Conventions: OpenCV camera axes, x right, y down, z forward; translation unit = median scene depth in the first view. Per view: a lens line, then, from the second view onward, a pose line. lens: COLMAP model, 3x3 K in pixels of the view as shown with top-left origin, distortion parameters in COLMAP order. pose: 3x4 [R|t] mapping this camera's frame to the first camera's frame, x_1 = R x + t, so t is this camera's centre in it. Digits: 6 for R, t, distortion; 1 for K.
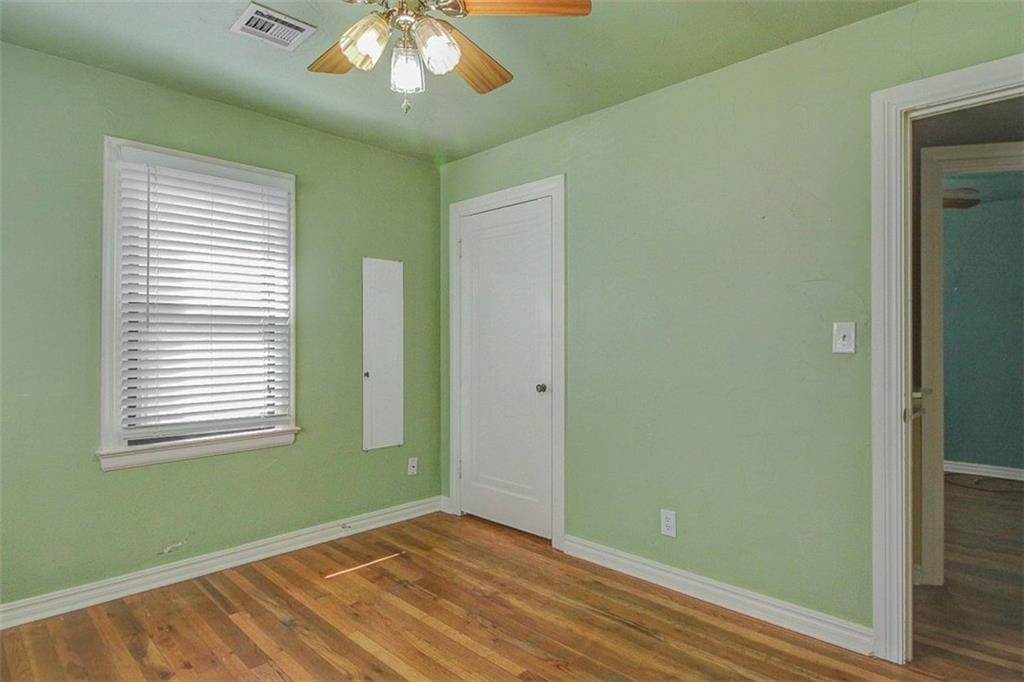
lens RADIAL K [[578.2, 0, 514.2], [0, 578.2, 333.3], [0, 0, 1]] dist [0.006991, -0.003251]
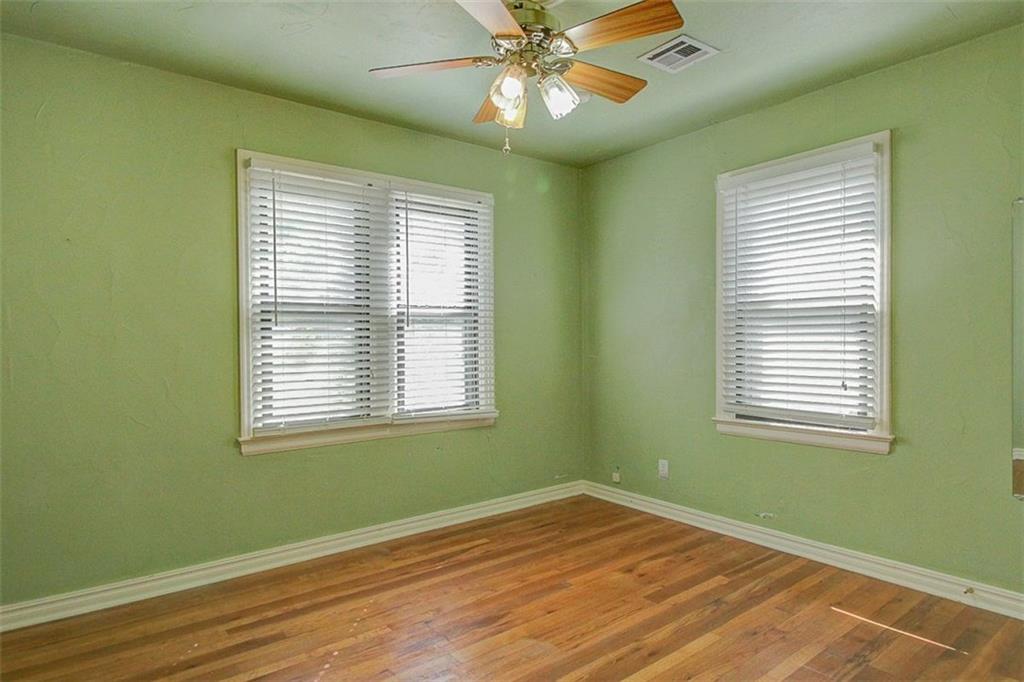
lens RADIAL K [[578.2, 0, 509.9], [0, 578.2, 341.6], [0, 0, 1]] dist [0.006991, -0.003251]
pose [[-0.138625, 0.011967, -0.990273, 0.600699], [0.023343, 0.999689, 0.008813, 0.007710], [0.990070, -0.021894, -0.138861, 0.666454]]
